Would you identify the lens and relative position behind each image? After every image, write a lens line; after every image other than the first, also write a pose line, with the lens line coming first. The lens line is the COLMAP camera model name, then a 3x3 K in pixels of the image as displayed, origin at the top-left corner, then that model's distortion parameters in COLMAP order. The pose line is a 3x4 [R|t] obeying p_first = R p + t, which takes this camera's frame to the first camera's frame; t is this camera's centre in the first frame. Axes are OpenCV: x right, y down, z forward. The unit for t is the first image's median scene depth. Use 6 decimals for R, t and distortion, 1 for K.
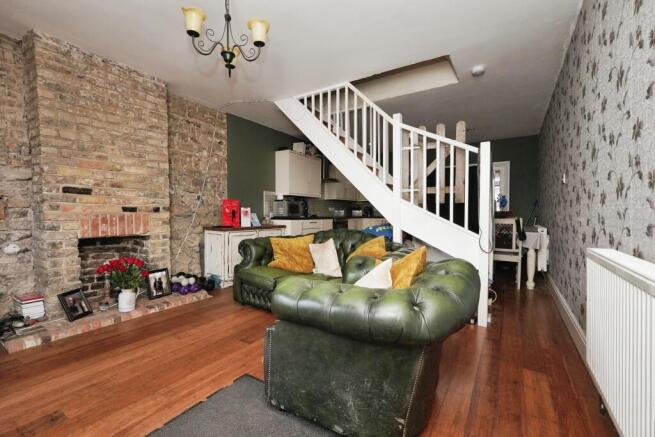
lens RADIAL K [[292.0, 0, 317.1], [0, 292.0, 222.3], [0, 0, 1]] dist [0.001249, 0.000356]
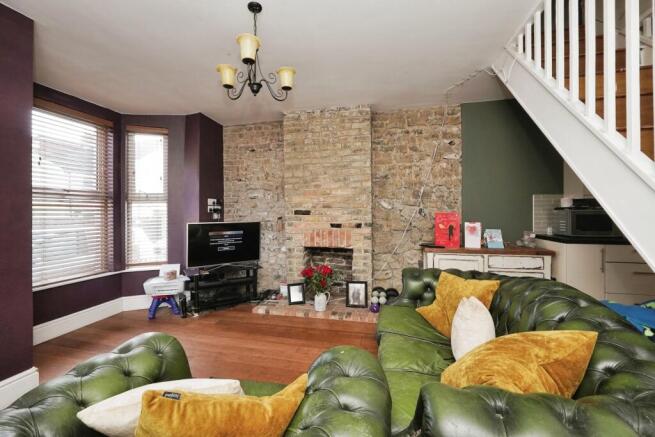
lens RADIAL K [[281.7, 0, 321.5], [0, 281.7, 214.4], [0, 0, 1]] dist [-0.001415, 0.000167]
pose [[0.345714, 0.000232, -0.938340, 0.394506], [-0.022072, 0.999725, -0.007885, -0.075070], [0.938080, 0.023437, 0.345624, 0.517282]]
